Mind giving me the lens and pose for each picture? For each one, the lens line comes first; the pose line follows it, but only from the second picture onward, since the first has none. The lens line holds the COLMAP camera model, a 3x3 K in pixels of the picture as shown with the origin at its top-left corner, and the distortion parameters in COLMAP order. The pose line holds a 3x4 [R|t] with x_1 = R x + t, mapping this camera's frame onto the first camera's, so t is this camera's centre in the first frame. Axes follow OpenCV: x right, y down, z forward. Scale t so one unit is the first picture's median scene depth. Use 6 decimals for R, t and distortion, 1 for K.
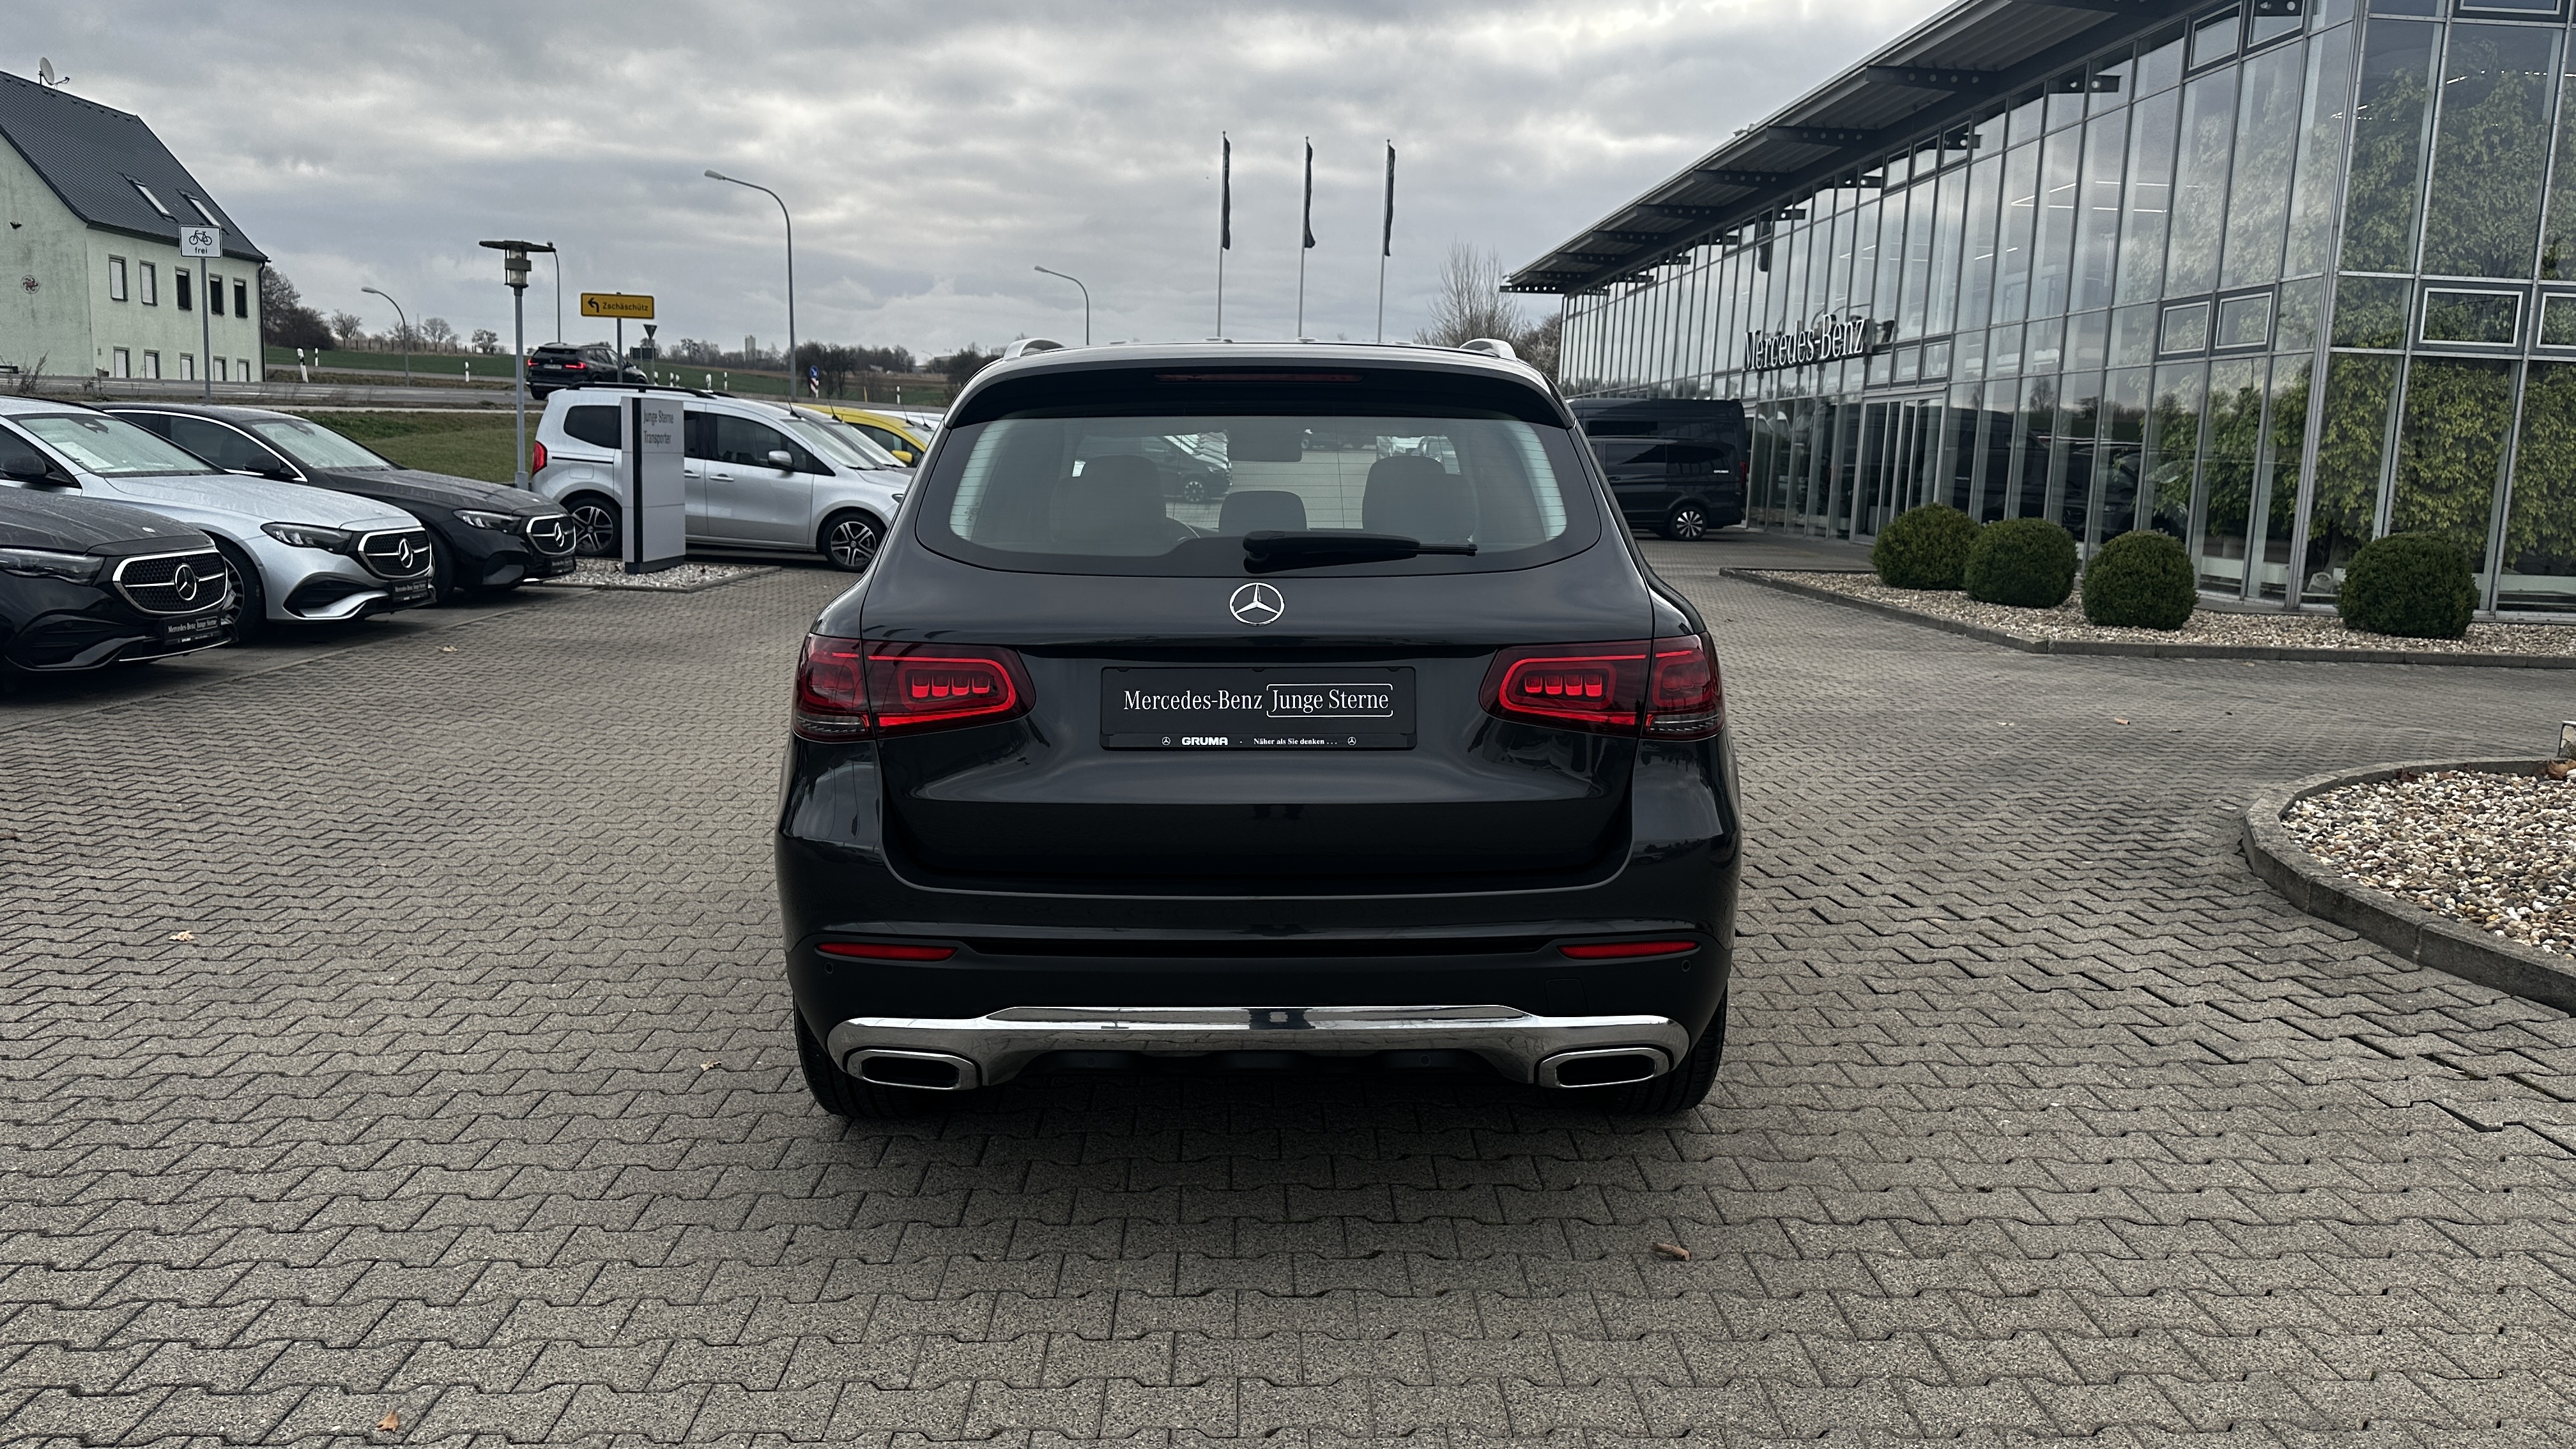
lens RADIAL K [[1818.0, 0, 1278.7], [0, 1818.0, 722.6], [0, 0, 1]] dist [0.049389, -0.039137]
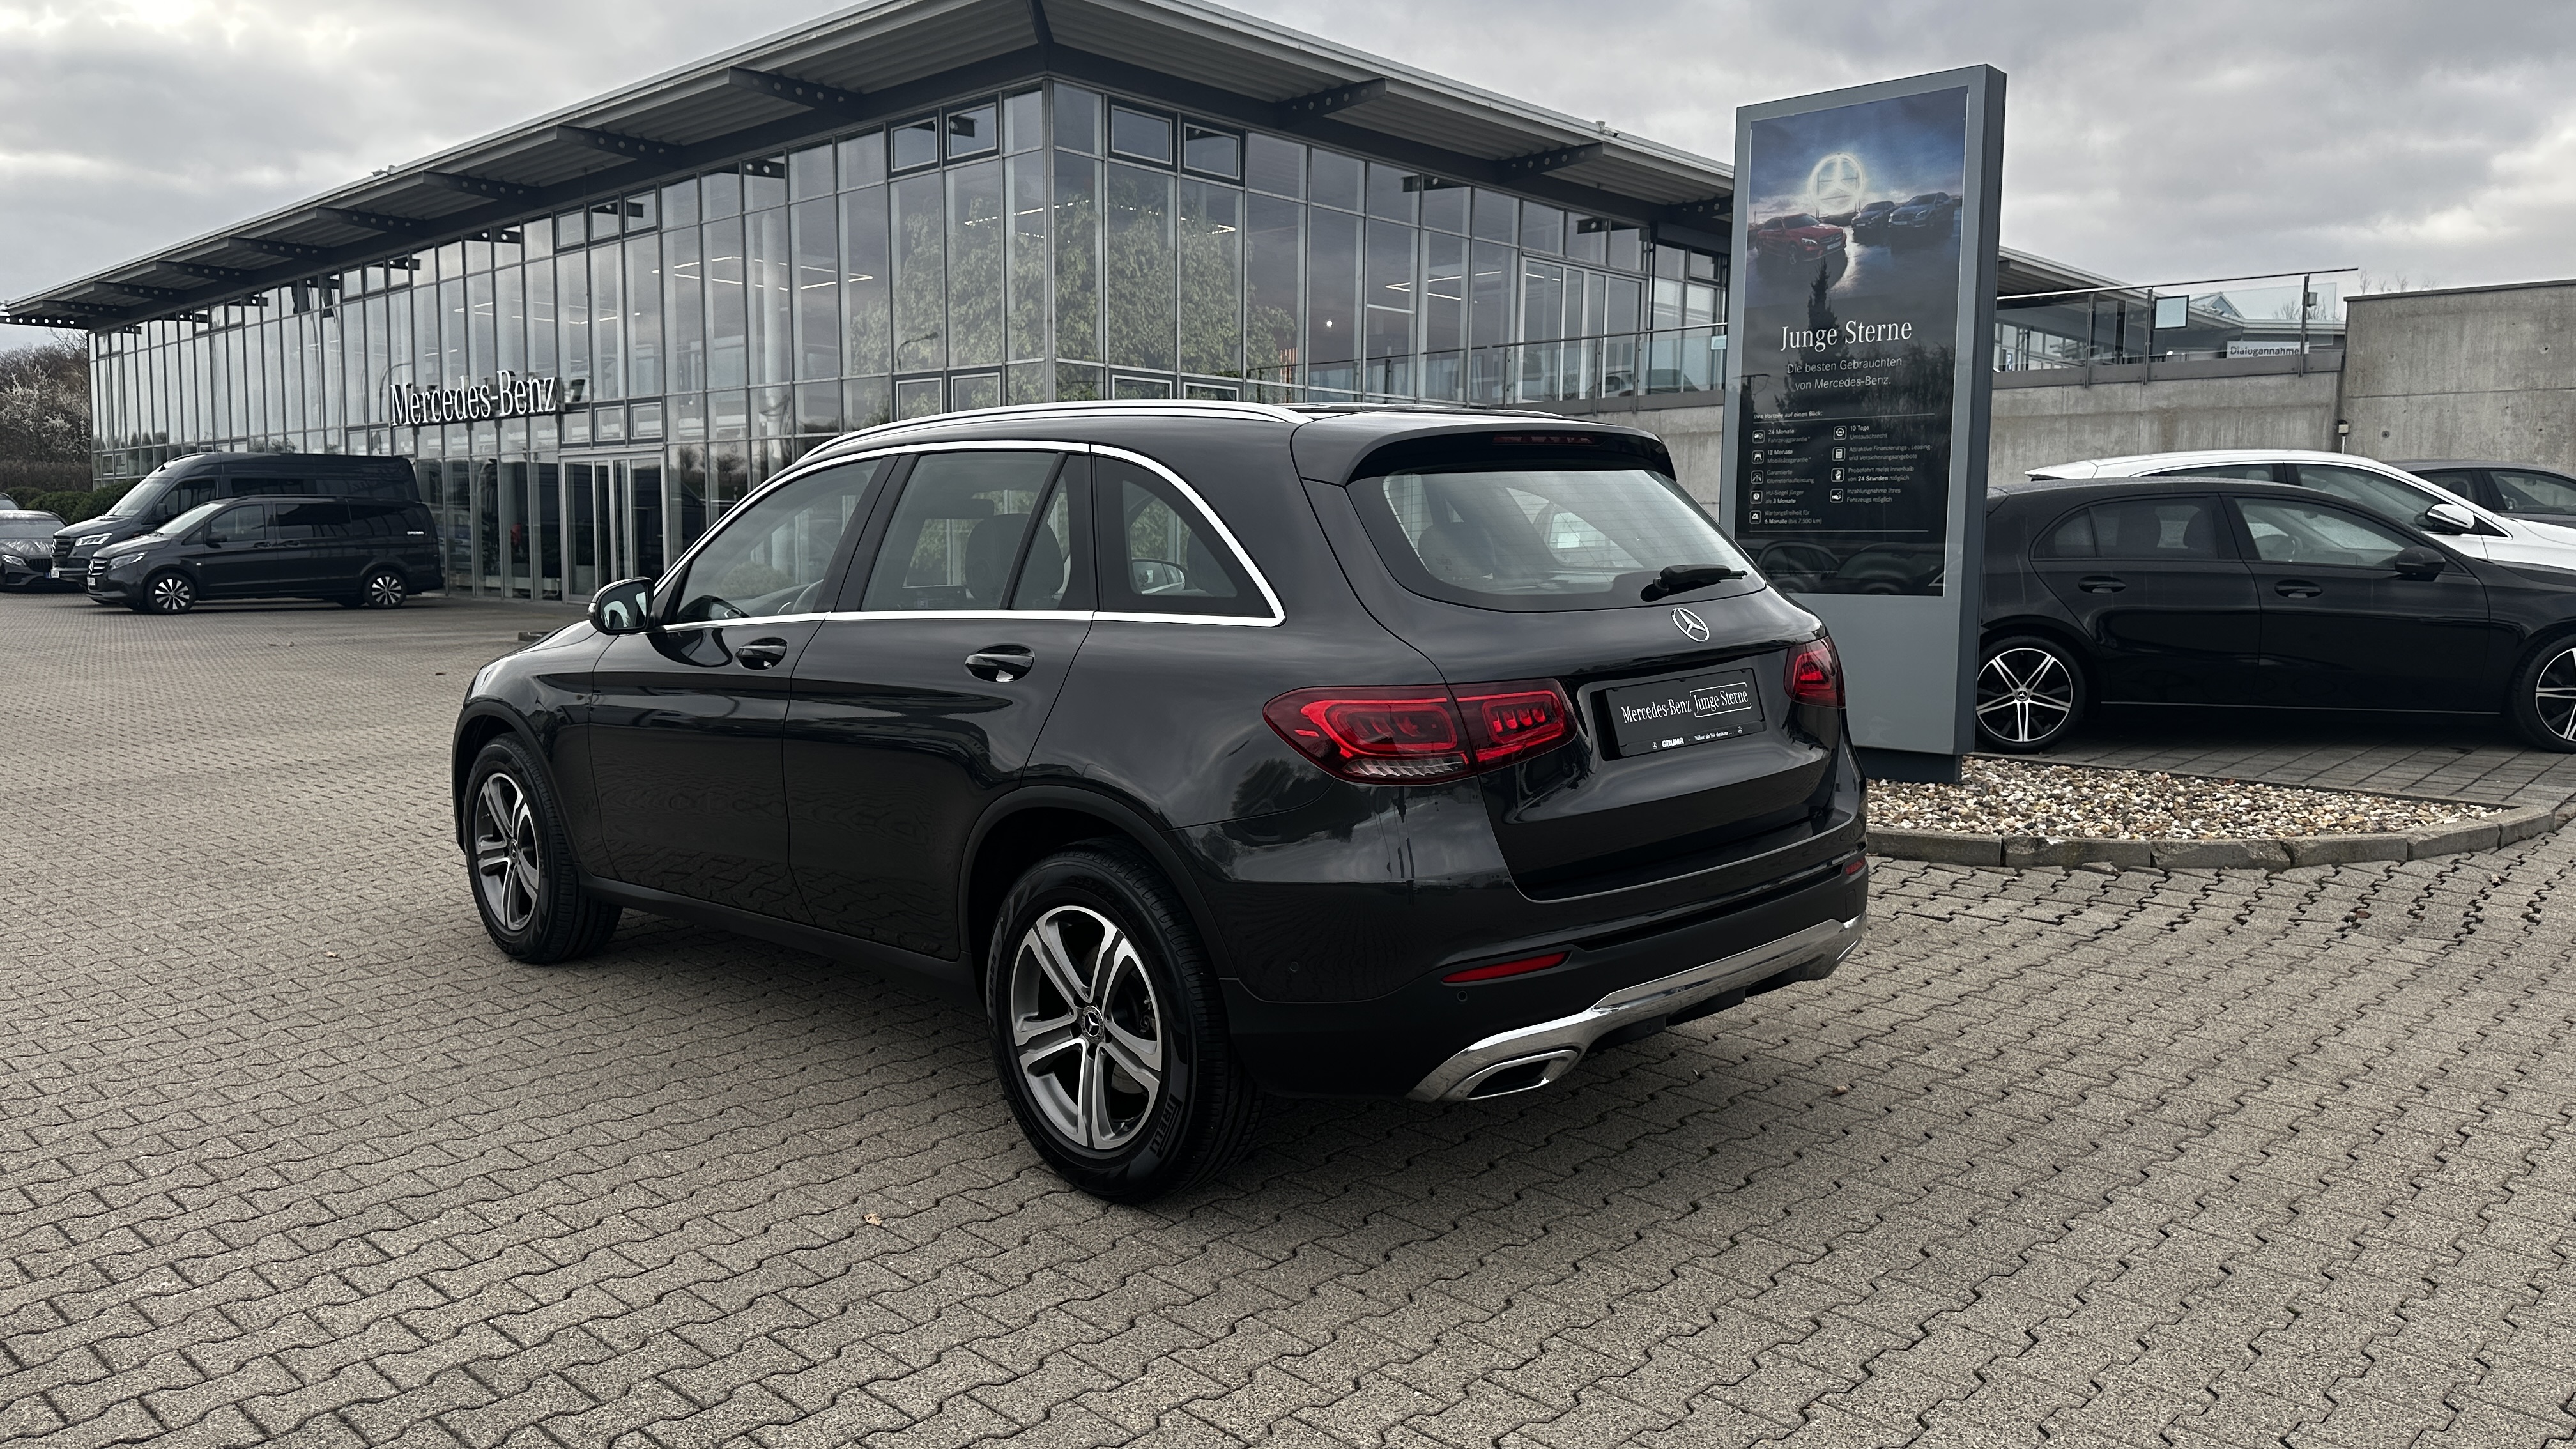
lens RADIAL K [[1818.0, 0, 1278.7], [0, 1818.0, 722.6], [0, 0, 1]] dist [0.049389, -0.039137]
pose [[0.712786, -0.096810, 0.694668, -0.639818], [0.118705, 0.992792, 0.016556, -0.032249], [-0.691264, 0.070660, 0.719140, 0.192136]]
